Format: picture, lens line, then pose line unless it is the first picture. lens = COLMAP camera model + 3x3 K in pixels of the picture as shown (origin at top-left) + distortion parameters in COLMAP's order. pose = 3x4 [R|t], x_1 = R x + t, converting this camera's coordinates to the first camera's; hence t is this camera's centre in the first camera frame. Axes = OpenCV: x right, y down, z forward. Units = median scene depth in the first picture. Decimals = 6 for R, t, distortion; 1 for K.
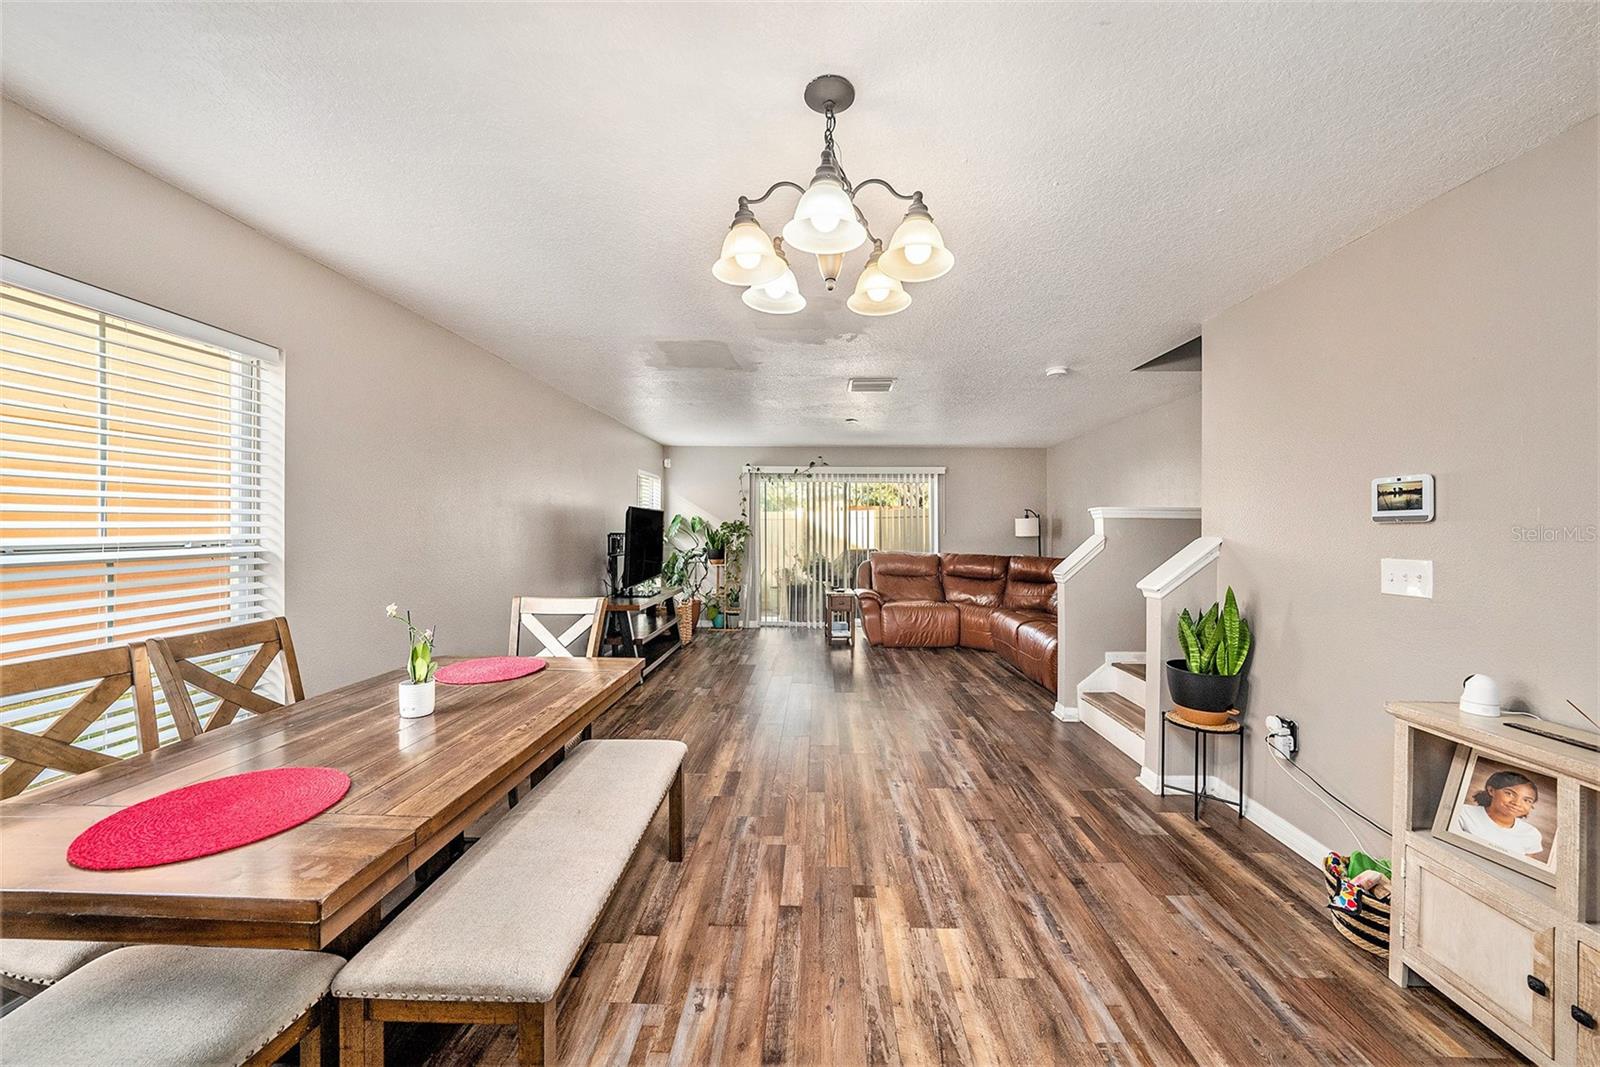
lens RADIAL K [[565.6, 0, 806.9], [0, 565.6, 531.1], [0, 0, 1]] dist [-0.023137, 0.006258]
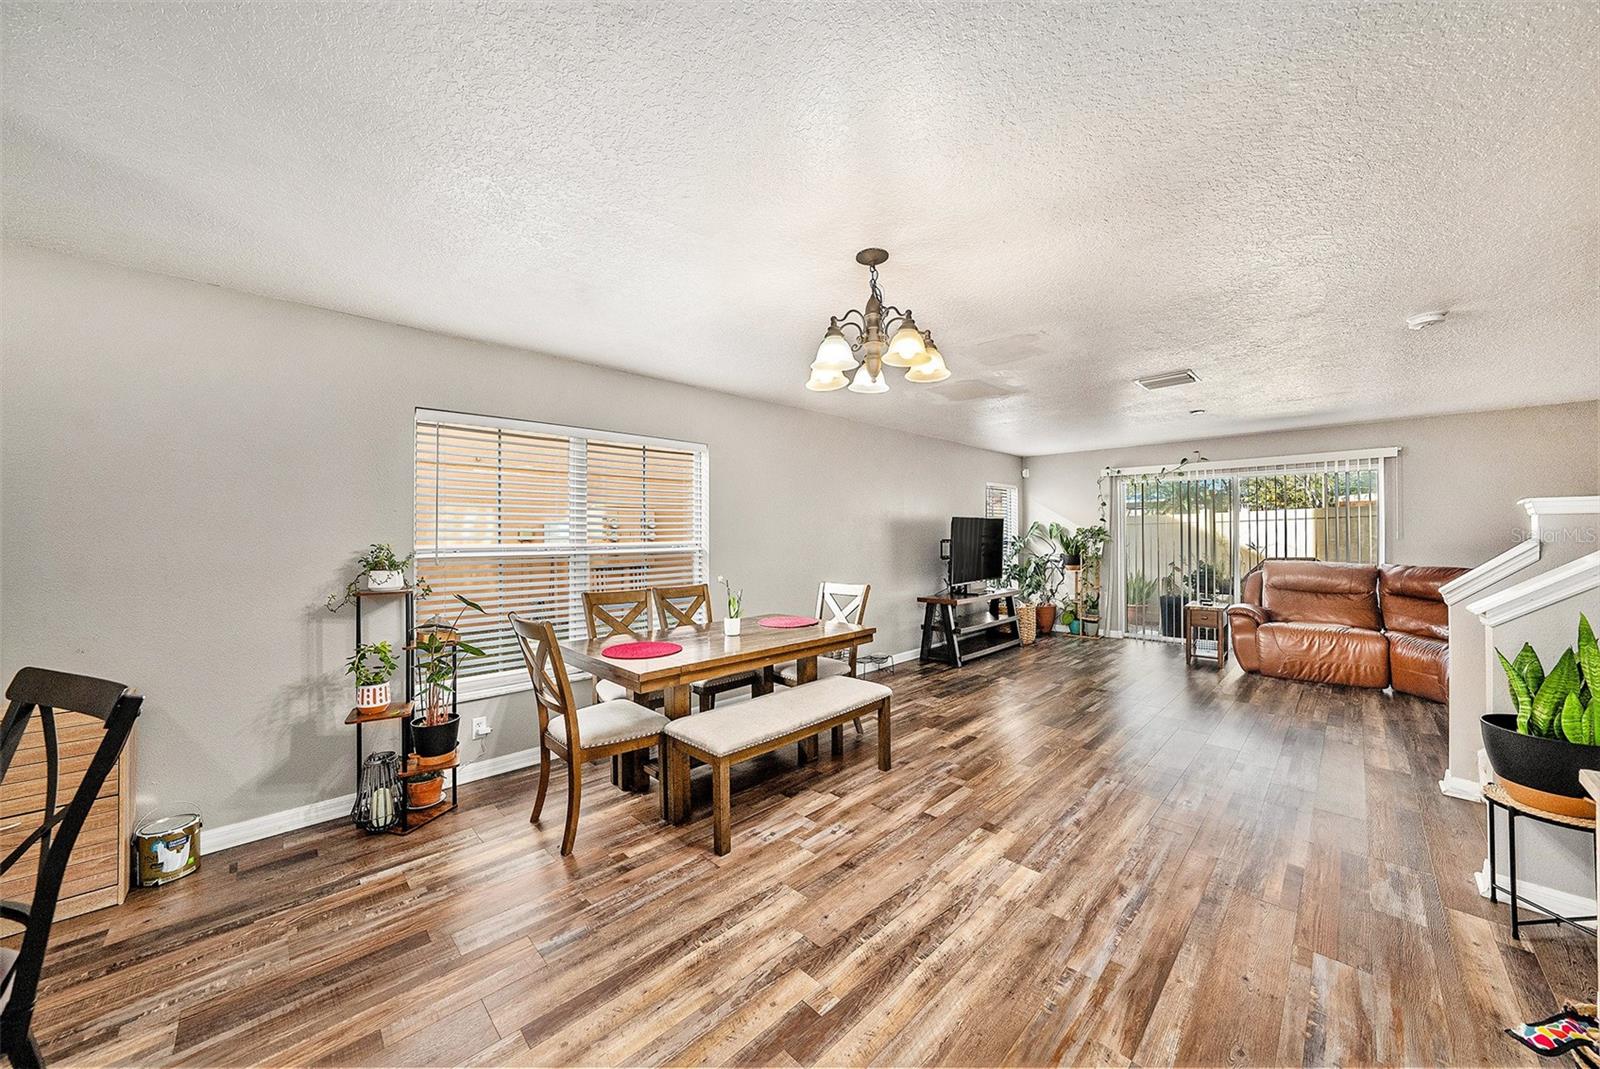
lens RADIAL K [[565.6, 0, 806.9], [0, 565.6, 532.1], [0, 0, 1]] dist [-0.023137, 0.006258]
pose [[0.722320, -0.013776, -0.691421, 0.225949], [0.006659, 0.999894, -0.012966, 0.001039], [0.691527, 0.004762, 0.722335, -0.059803]]
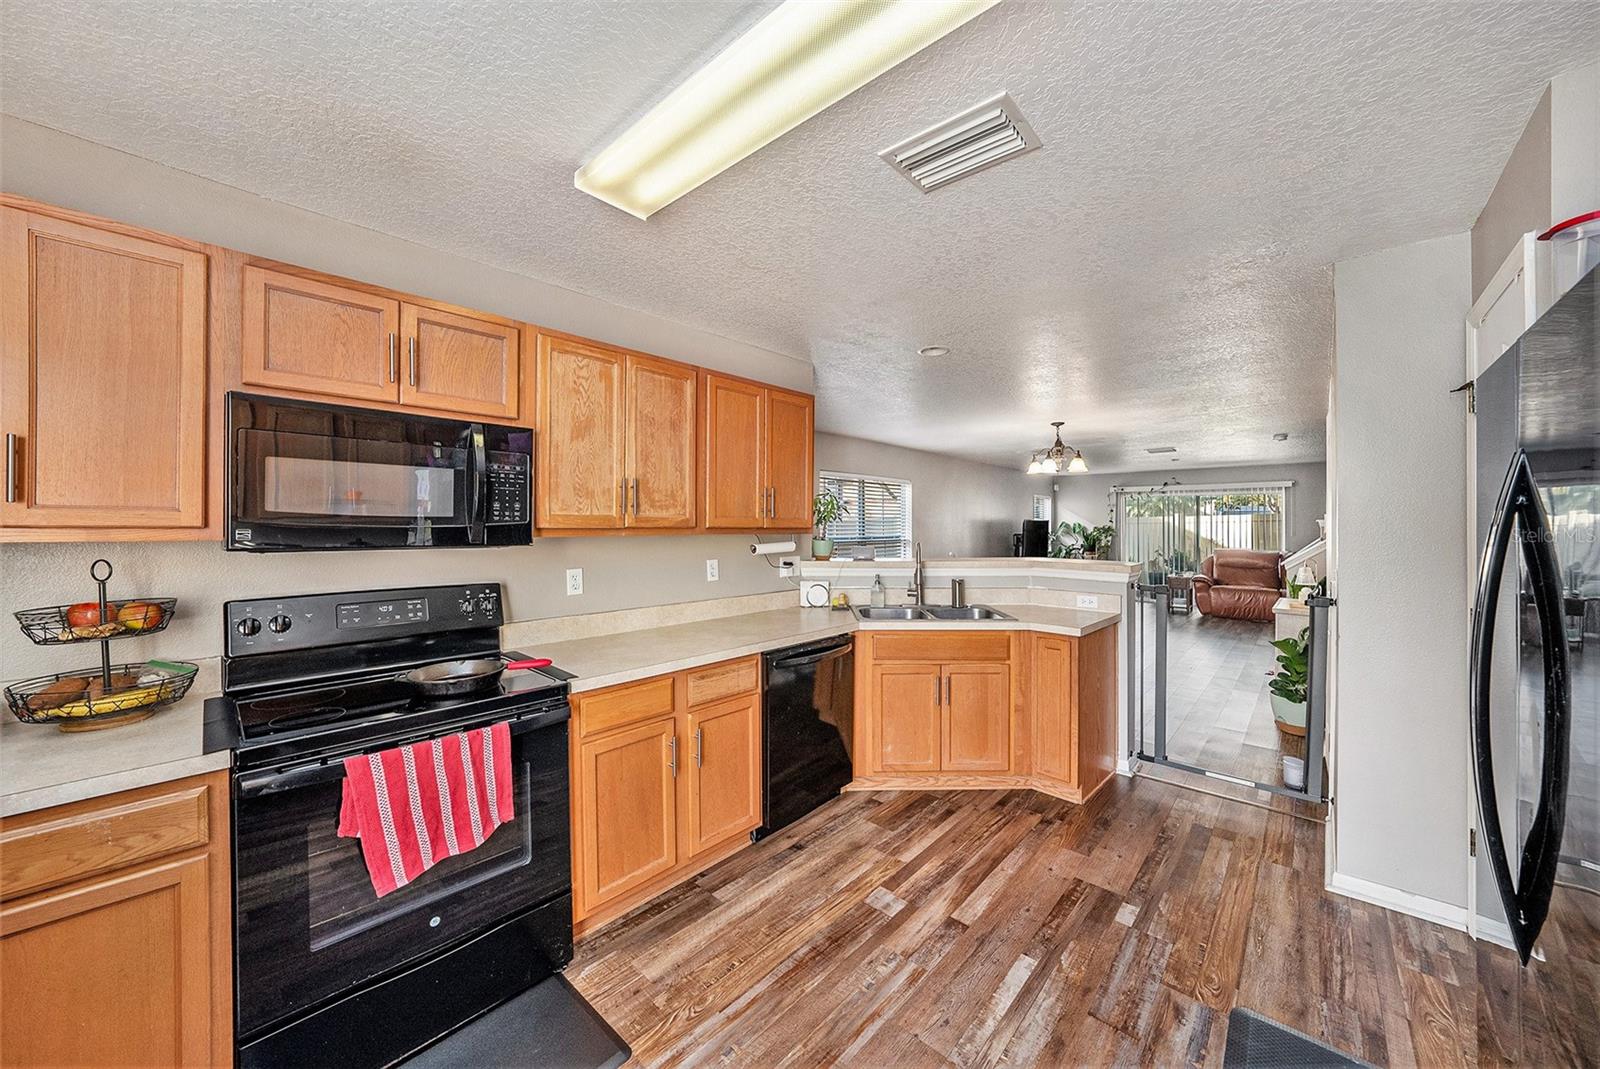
lens RADIAL K [[573.3, 0, 805.2], [0, 573.3, 534.9], [0, 0, 1]] dist [-0.023023, 0.006342]
pose [[0.755300, 0.005265, -0.655358, 0.298319], [-0.001327, 0.999978, 0.006504, -0.003529], [0.655378, -0.004043, 0.755290, -0.721134]]
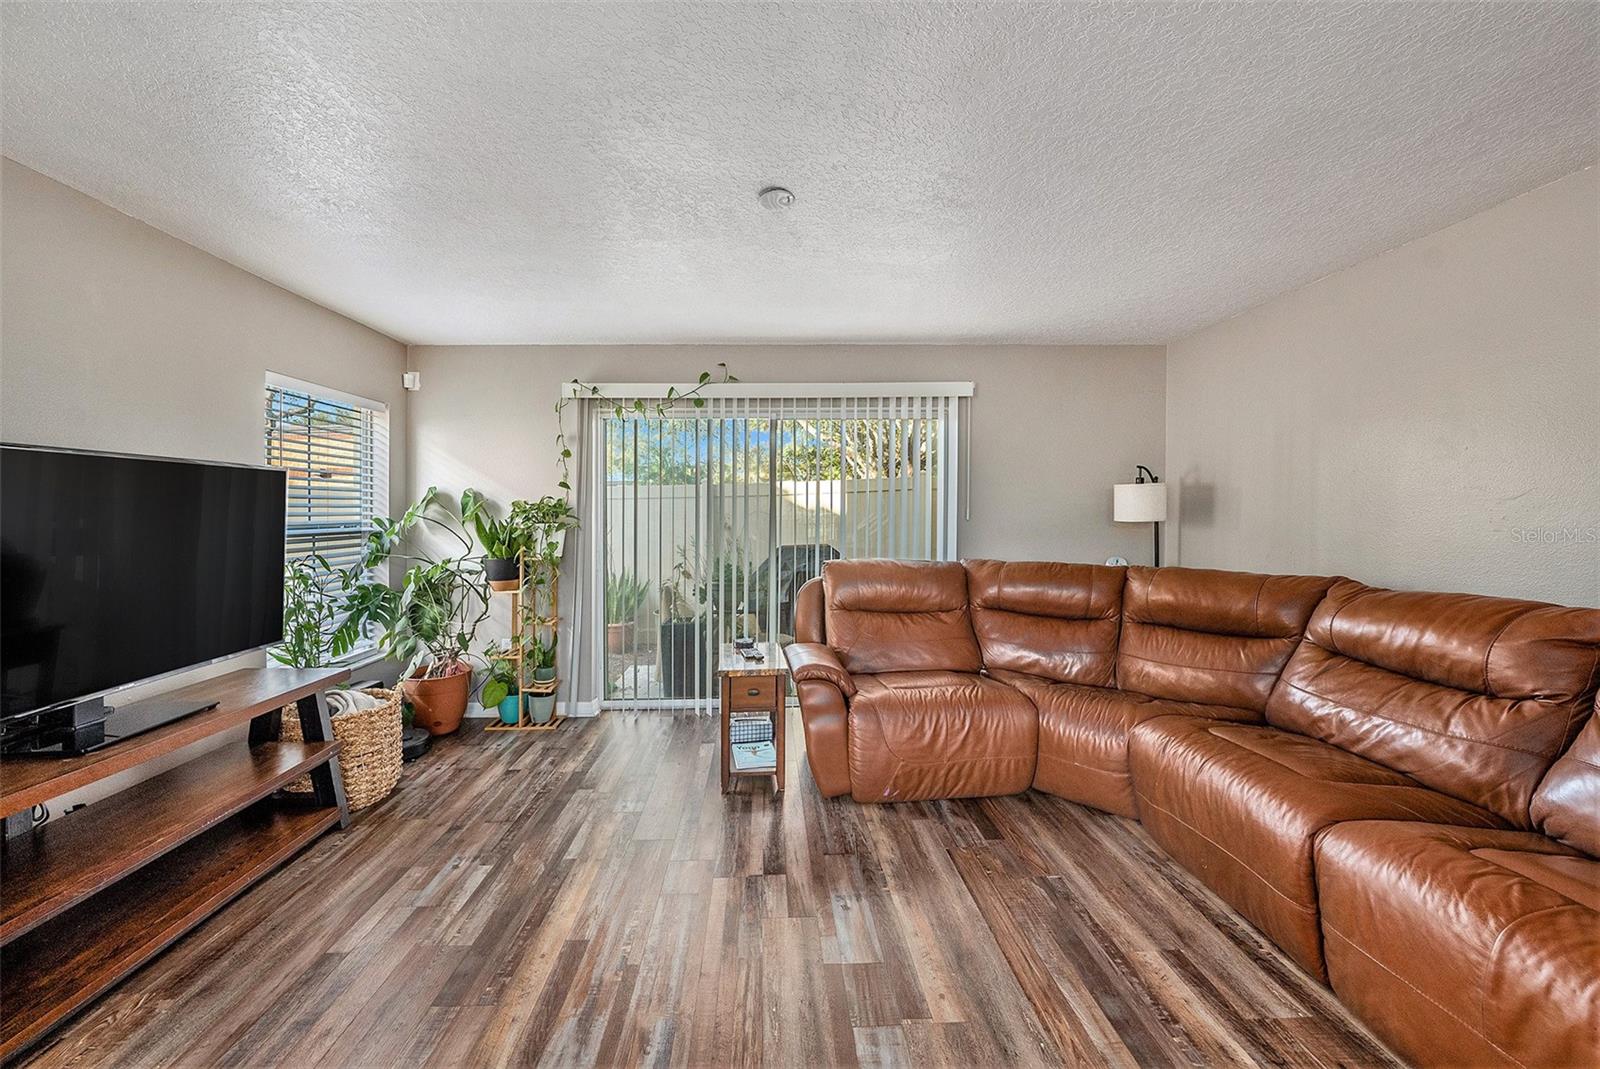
lens RADIAL K [[614.8, 0, 773.8], [0, 614.8, 493.8], [0, 0, 1]] dist [-0.039899, 0.012623]
pose [[0.999817, -0.016353, 0.009970, 0.078276], [0.016624, 0.999478, -0.027705, -0.006095], [-0.009512, 0.027866, 0.999566, 0.556859]]
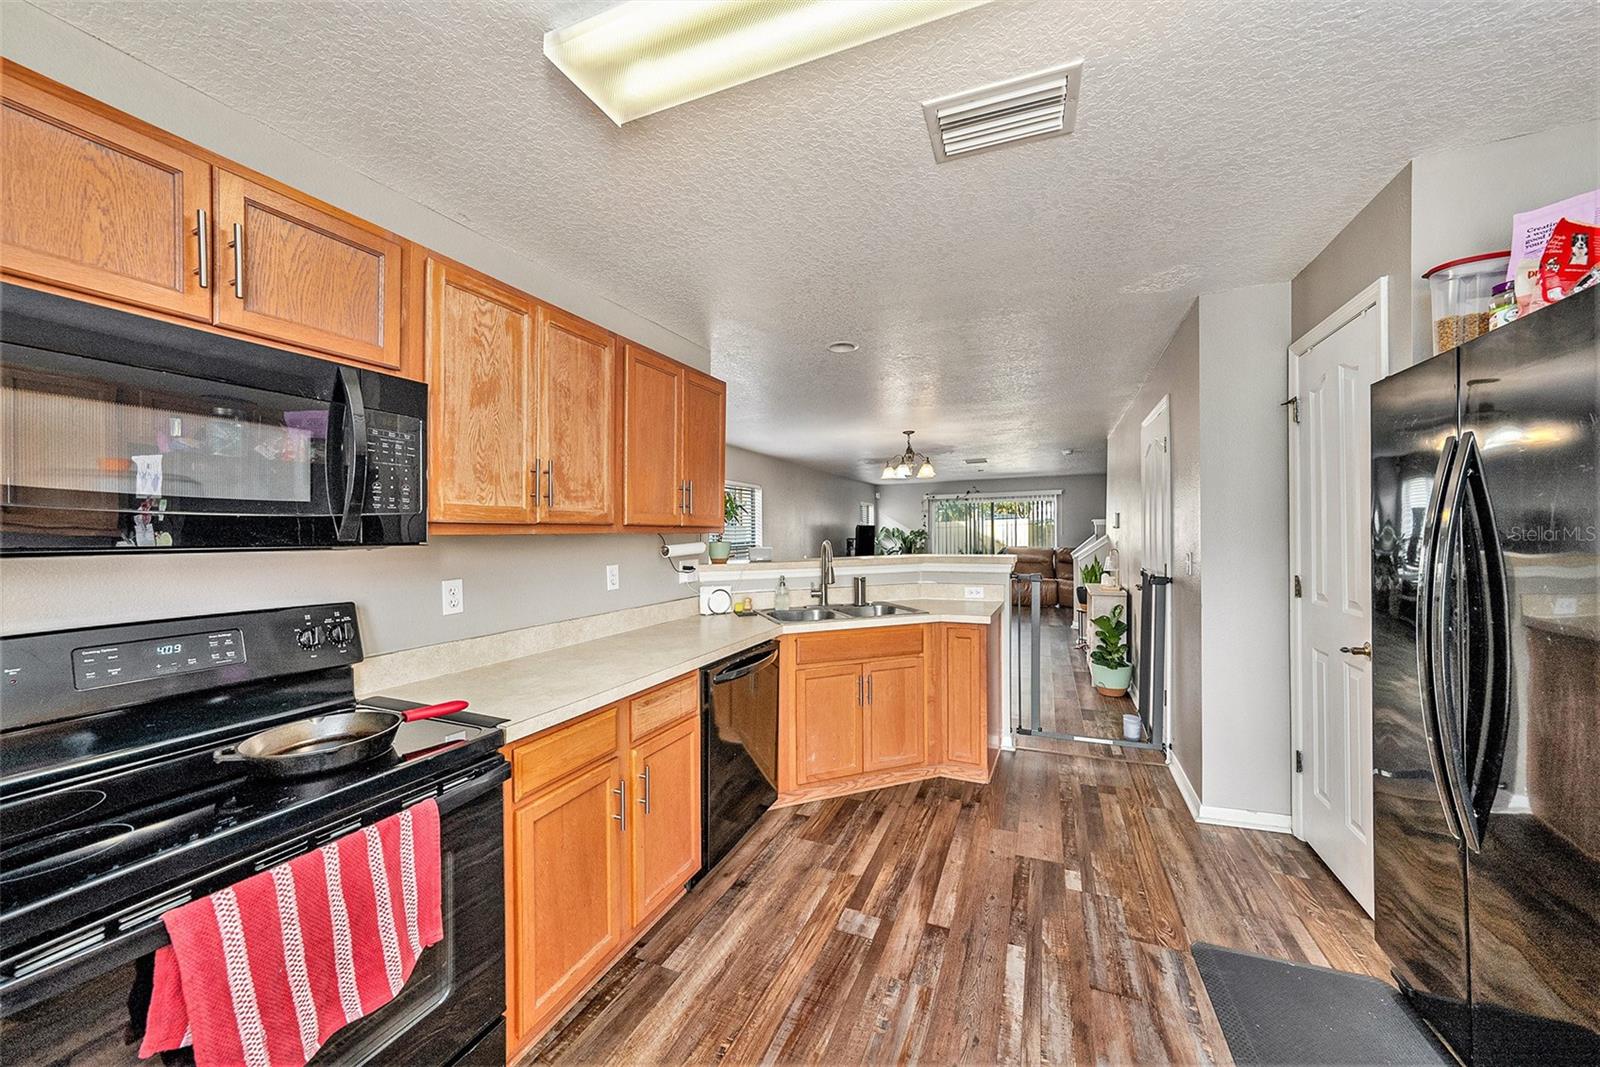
lens RADIAL K [[565.6, 0, 806.9], [0, 565.6, 531.1], [0, 0, 1]] dist [-0.023137, 0.006258]
pose [[0.931055, -0.024985, -0.364022, 0.193711], [0.020569, 0.999660, -0.016002, 0.006328], [0.364298, 0.007411, 0.931253, -0.735683]]
